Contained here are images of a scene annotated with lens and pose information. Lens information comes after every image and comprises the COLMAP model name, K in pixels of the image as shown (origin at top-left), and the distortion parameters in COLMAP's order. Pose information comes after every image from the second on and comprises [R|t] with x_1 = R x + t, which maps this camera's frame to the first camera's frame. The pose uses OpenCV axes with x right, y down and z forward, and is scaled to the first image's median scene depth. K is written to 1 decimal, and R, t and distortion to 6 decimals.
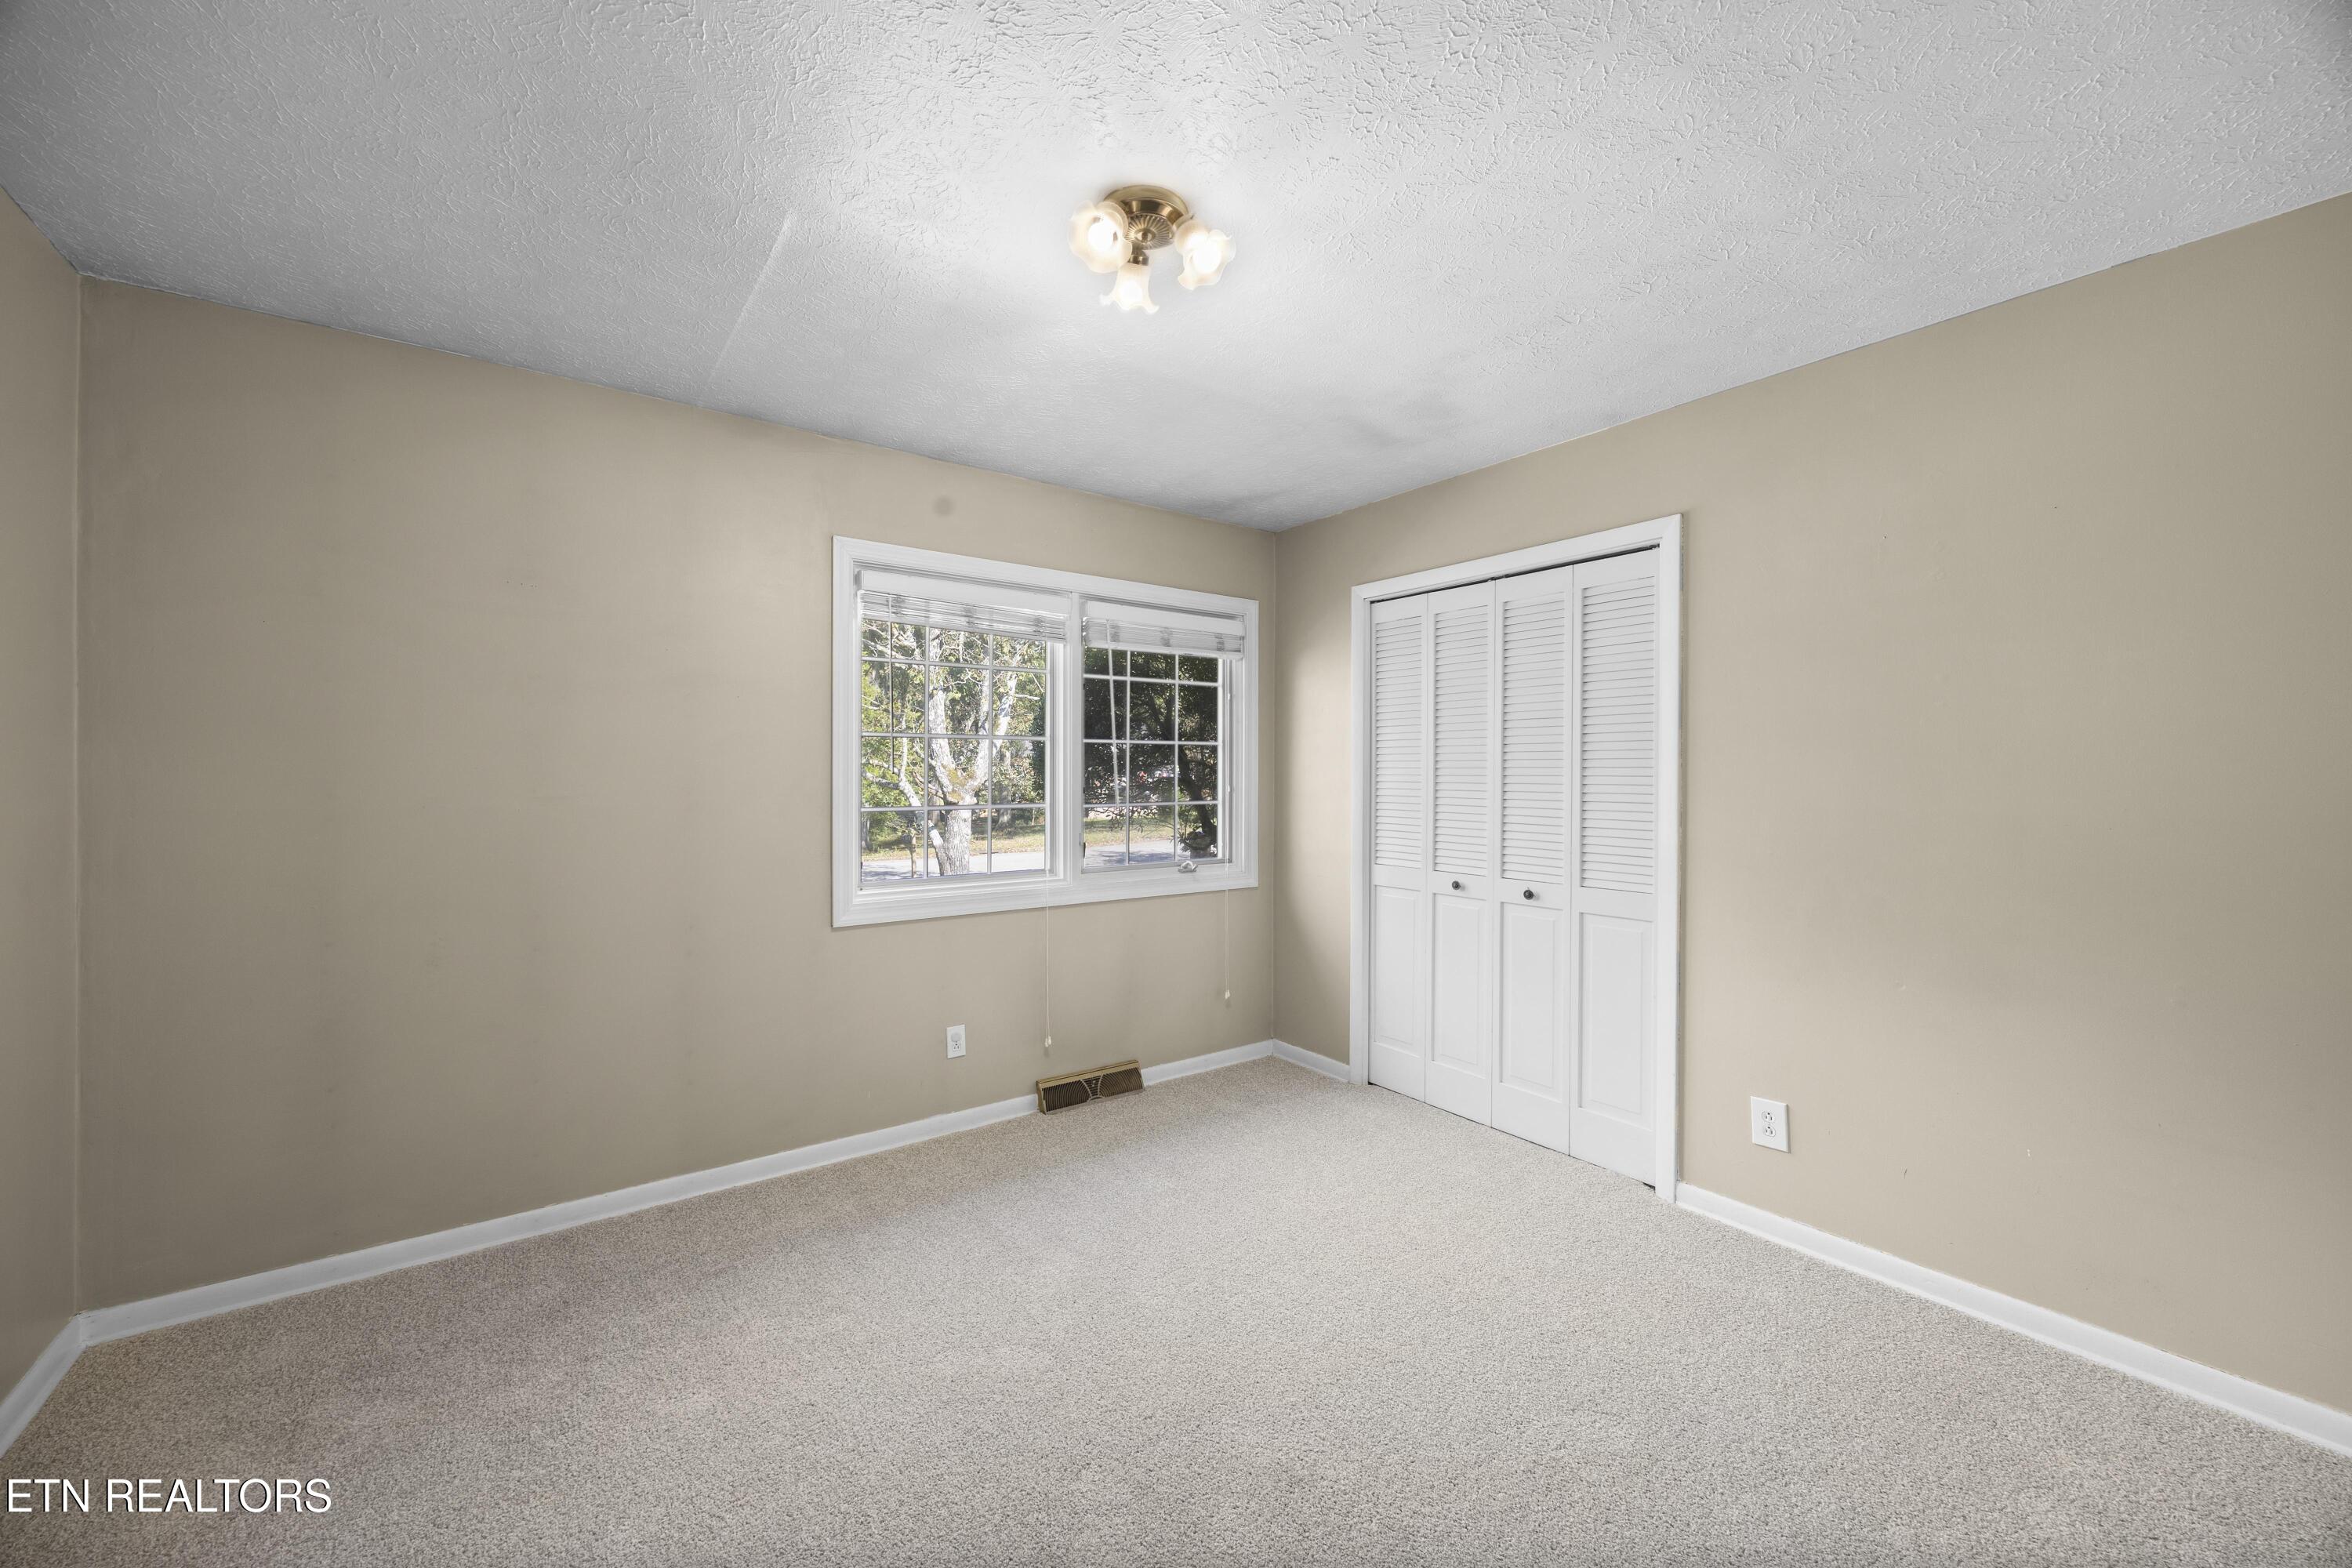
lens RADIAL K [[921.4, 0, 1176.0], [0, 921.4, 784.0], [0, 0, 1]] dist [-0.003699, -0.000048]
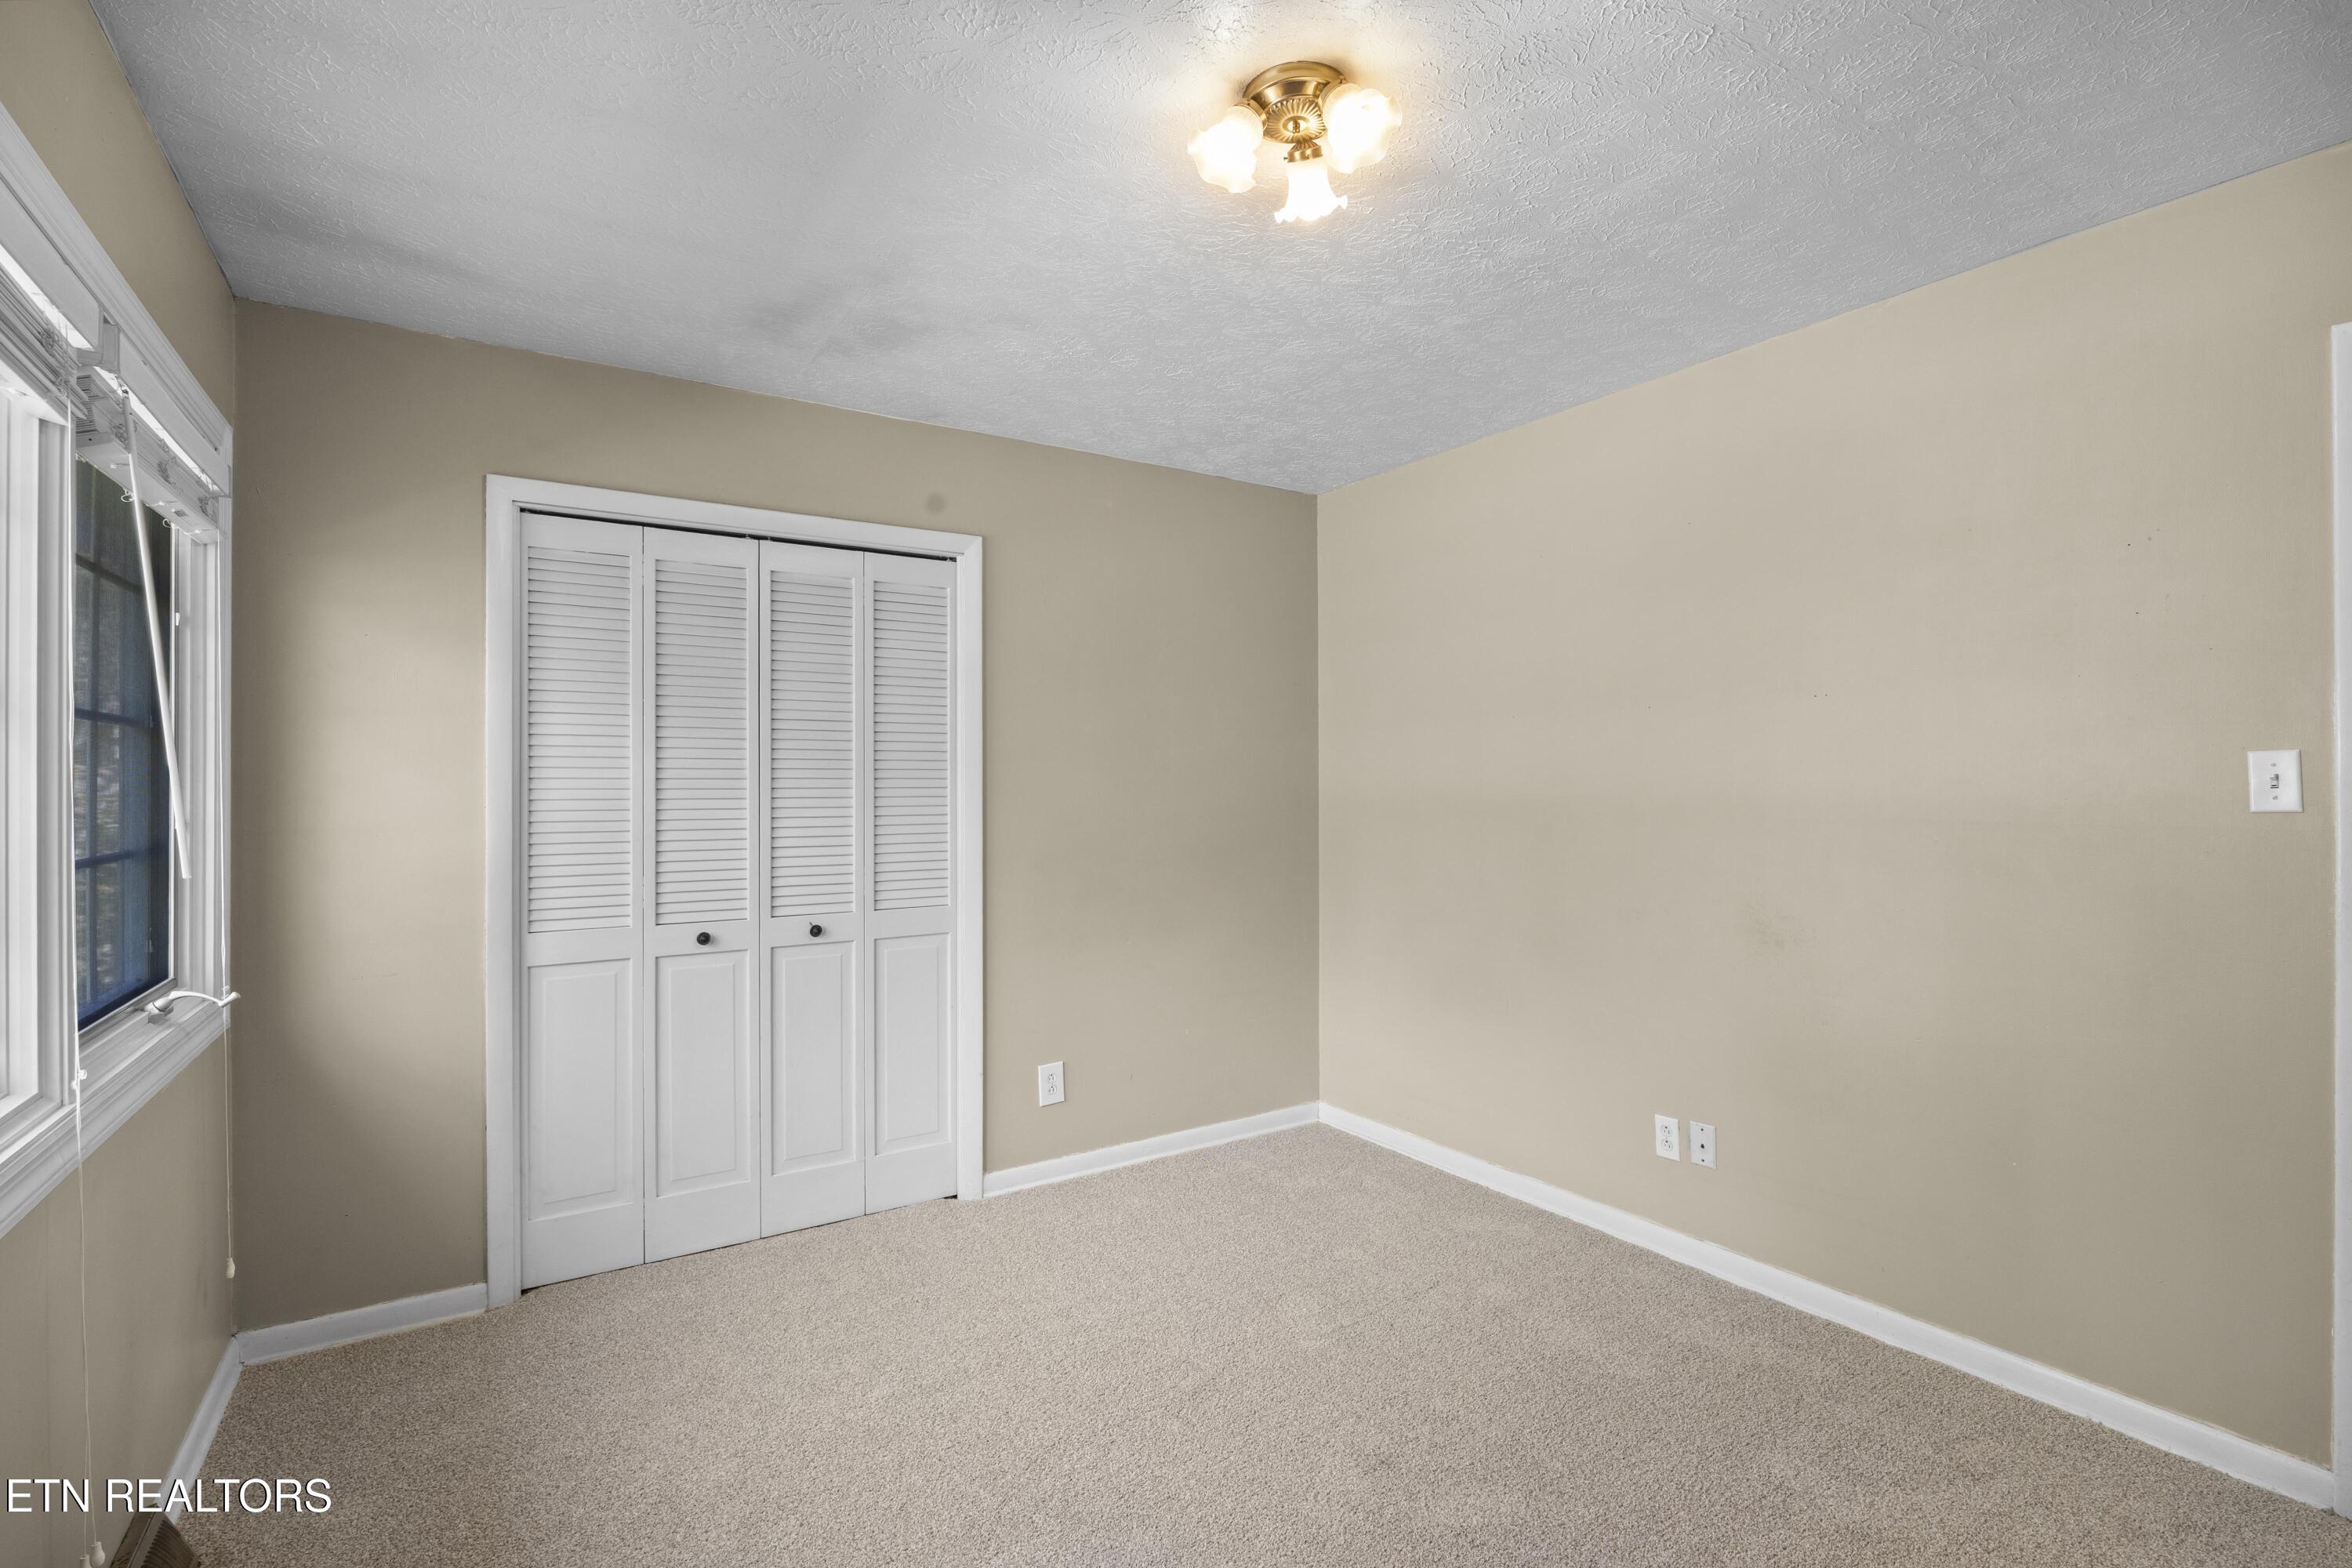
lens RADIAL K [[1062.5, 0, 1176.0], [0, 1062.5, 784.0], [0, 0, 1]] dist [0.001208, 0.000433]
pose [[0.050233, -0.012977, 0.998653, -0.579216], [0.009188, 0.999879, 0.012531, -0.022888], [-0.998695, 0.008546, 0.050346, 0.643081]]
